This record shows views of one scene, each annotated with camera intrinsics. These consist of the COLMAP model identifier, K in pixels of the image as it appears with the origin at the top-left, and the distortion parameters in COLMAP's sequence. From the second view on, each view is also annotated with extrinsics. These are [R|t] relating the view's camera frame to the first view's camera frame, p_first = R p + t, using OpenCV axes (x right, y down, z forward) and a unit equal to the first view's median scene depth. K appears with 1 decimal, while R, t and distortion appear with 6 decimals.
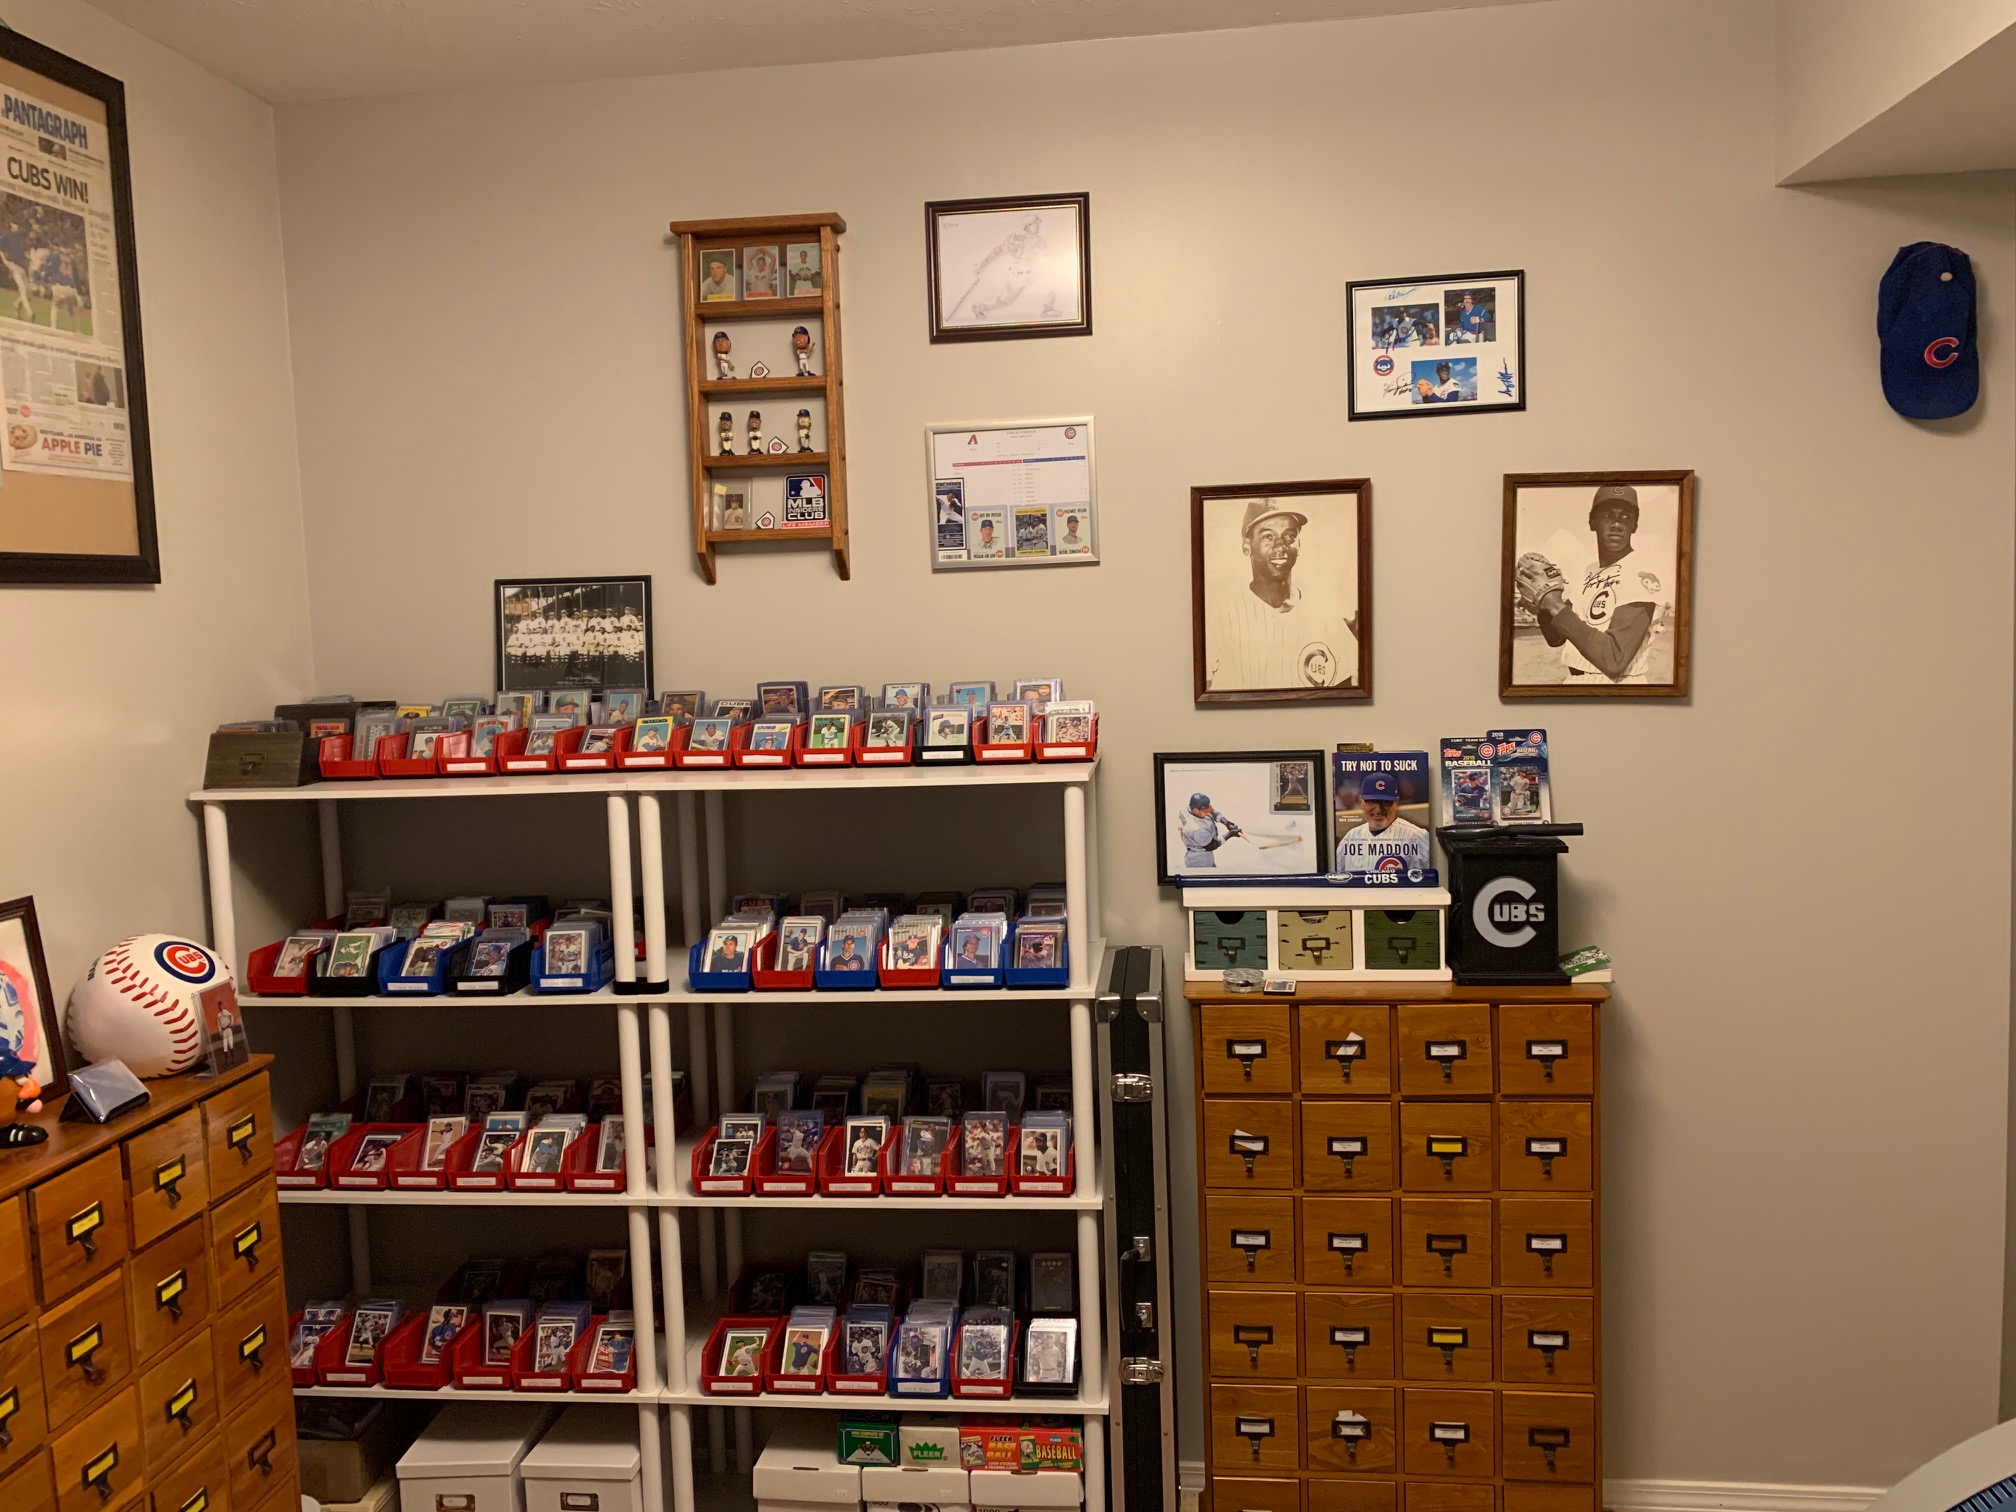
lens RADIAL K [[1556.8, 0, 1008.2], [0, 1556.8, 744.7], [0, 0, 1]] dist [-0.008864, 0.000671]
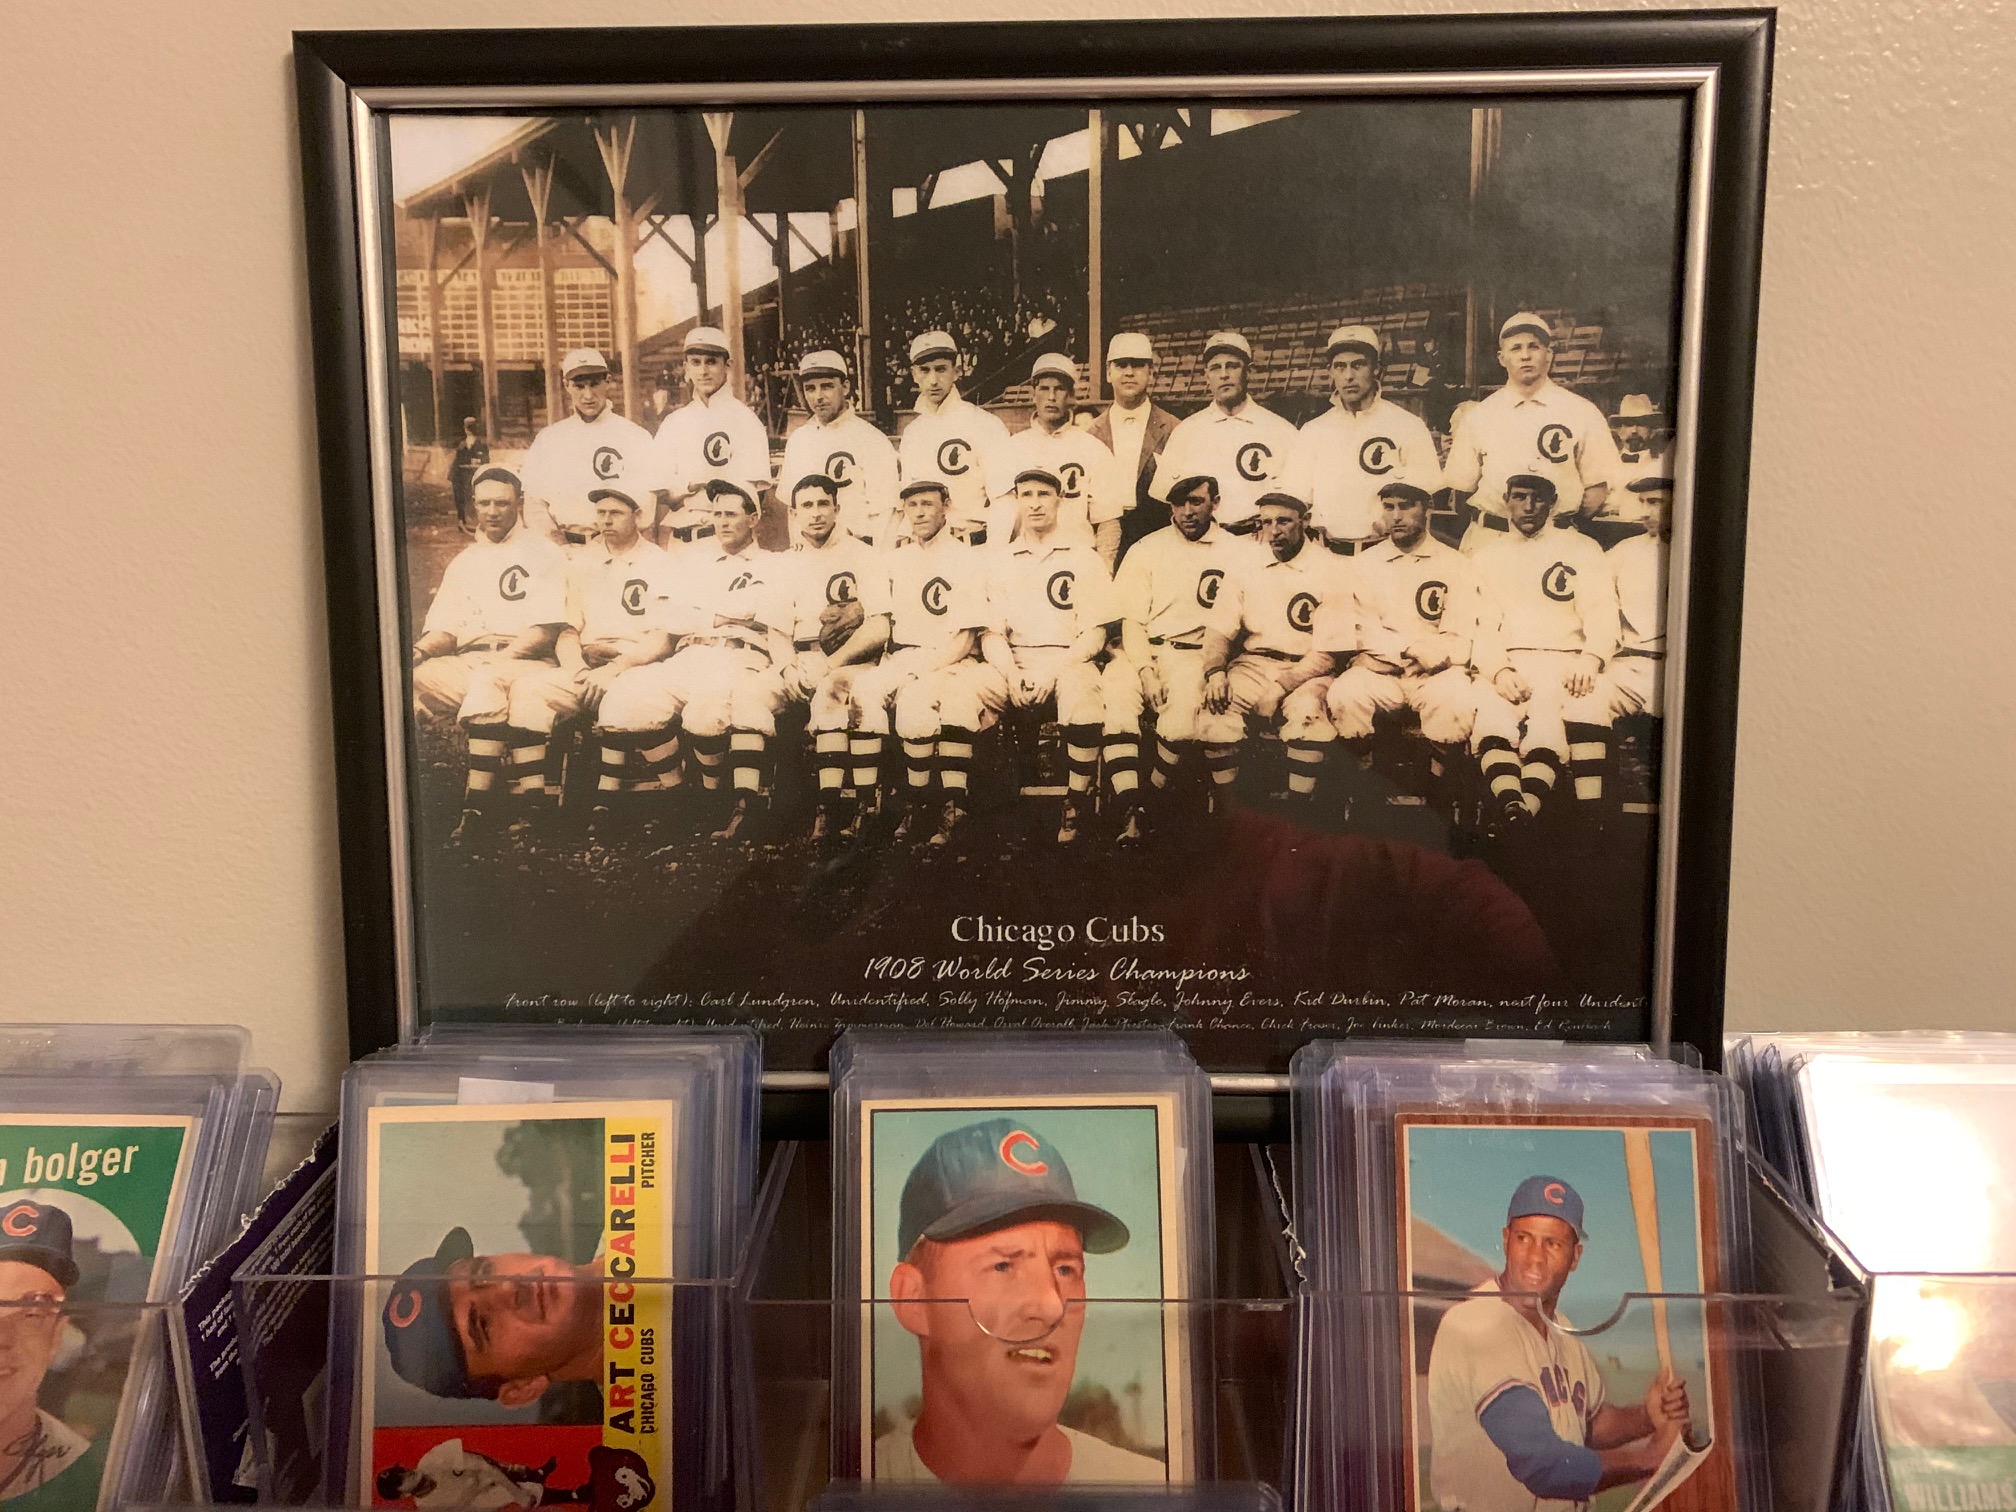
lens RADIAL K [[1469.8, 0, 1035.0], [0, 1469.8, 740.7], [0, 0, 1]] dist [0.010620, 0.001256]
pose [[0.997245, 0.008045, 0.073737, -0.308992], [-0.015320, 0.995005, 0.098643, -0.073332], [-0.072575, -0.099500, 0.992387, 0.963157]]
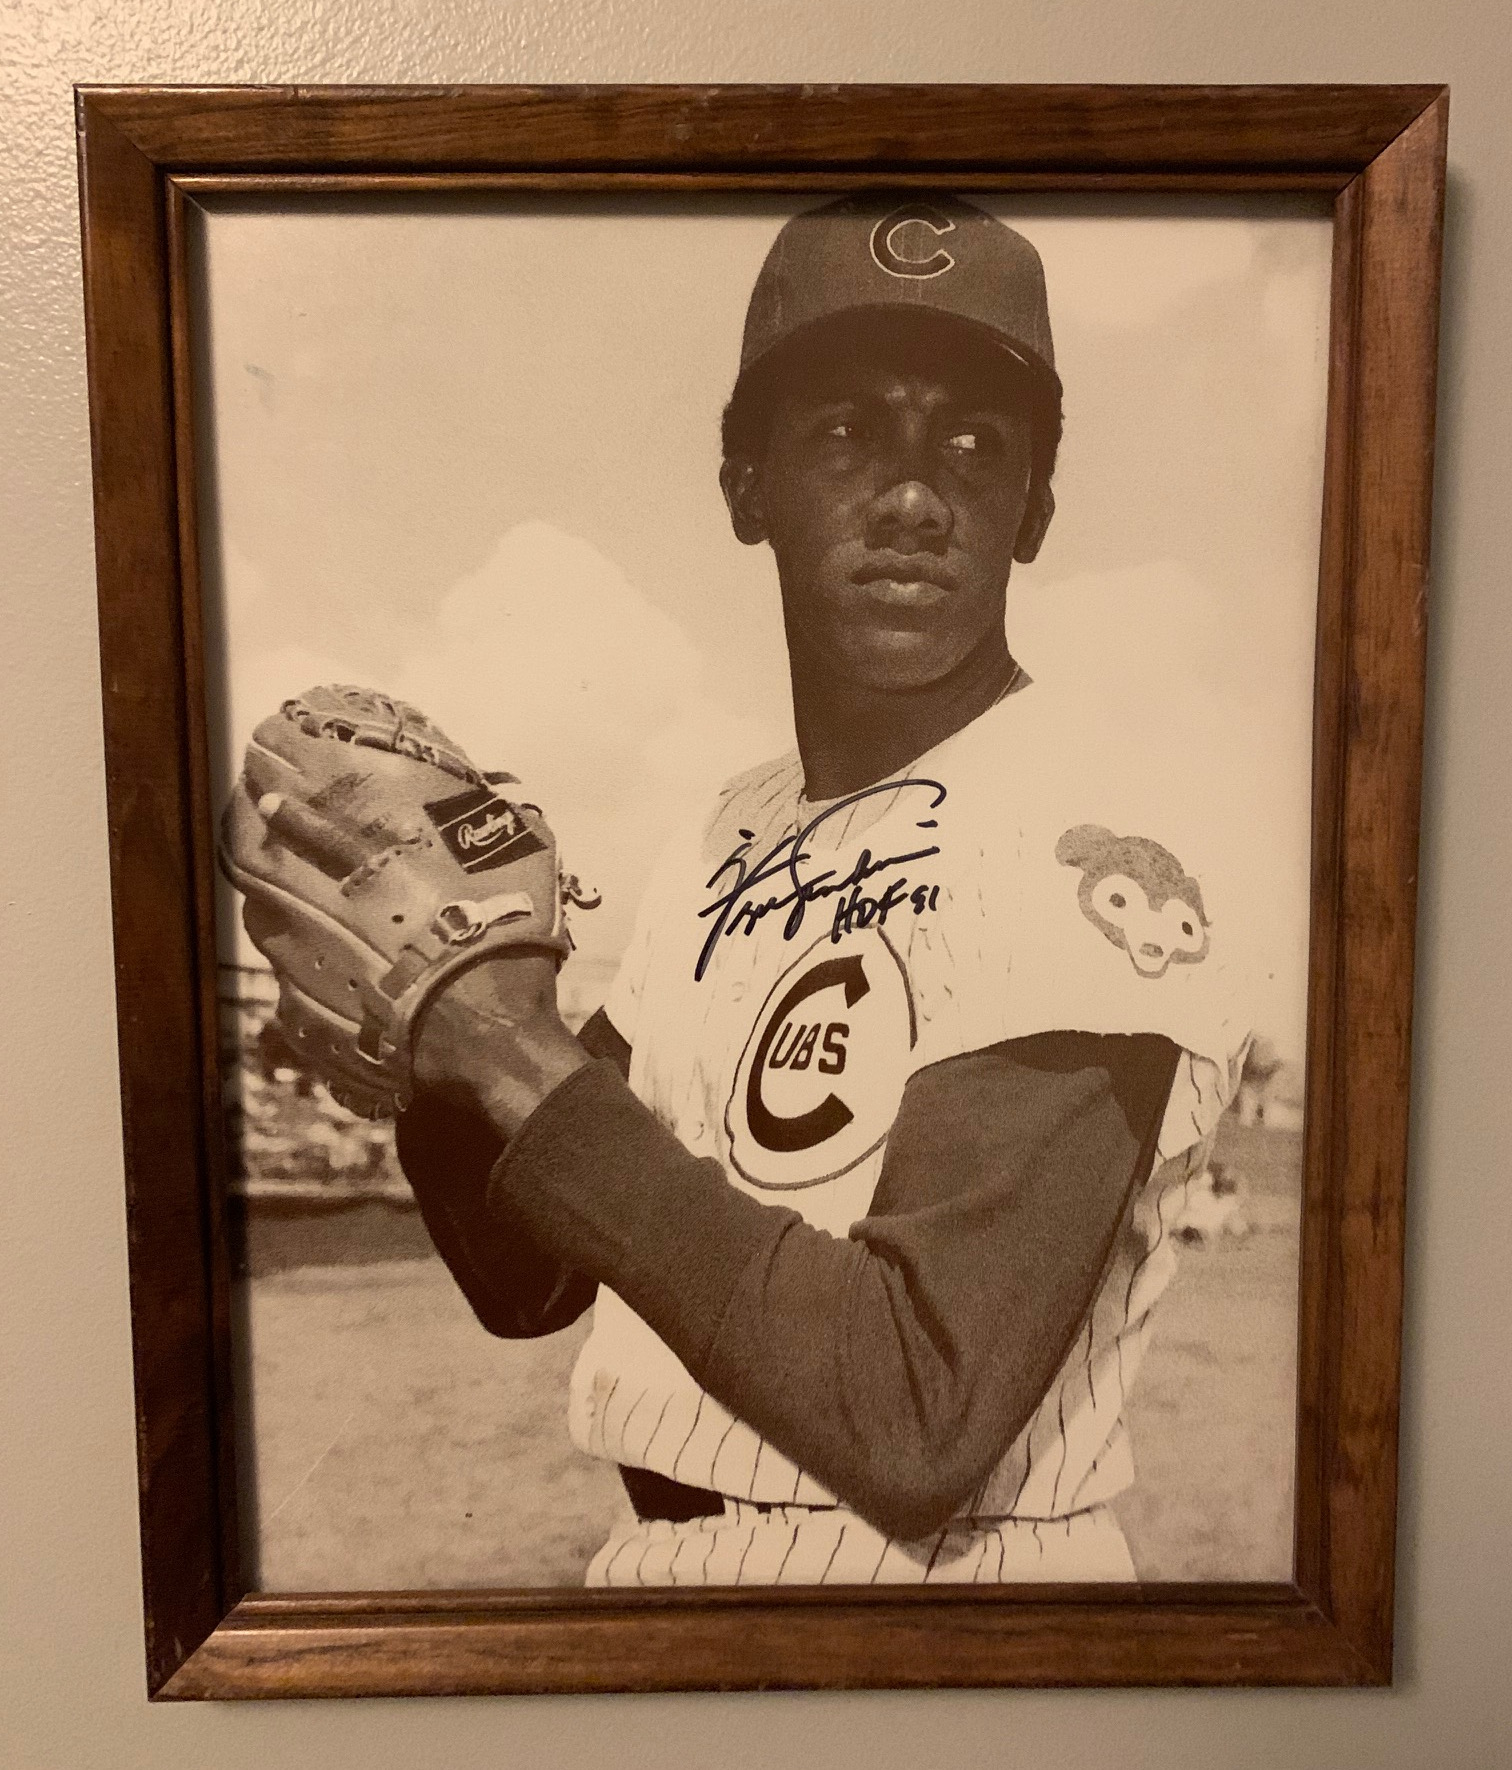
lens RADIAL K [[1583.4, 0, 756.0], [0, 1583.4, 885.0], [0, 0, 1]] dist [0.007513, 0.001447]
pose [[0.989800, -0.006513, 0.142317, 0.356796], [0.006790, 0.999976, -0.001462, -0.106173], [-0.142304, 0.002413, 0.989820, 0.859565]]
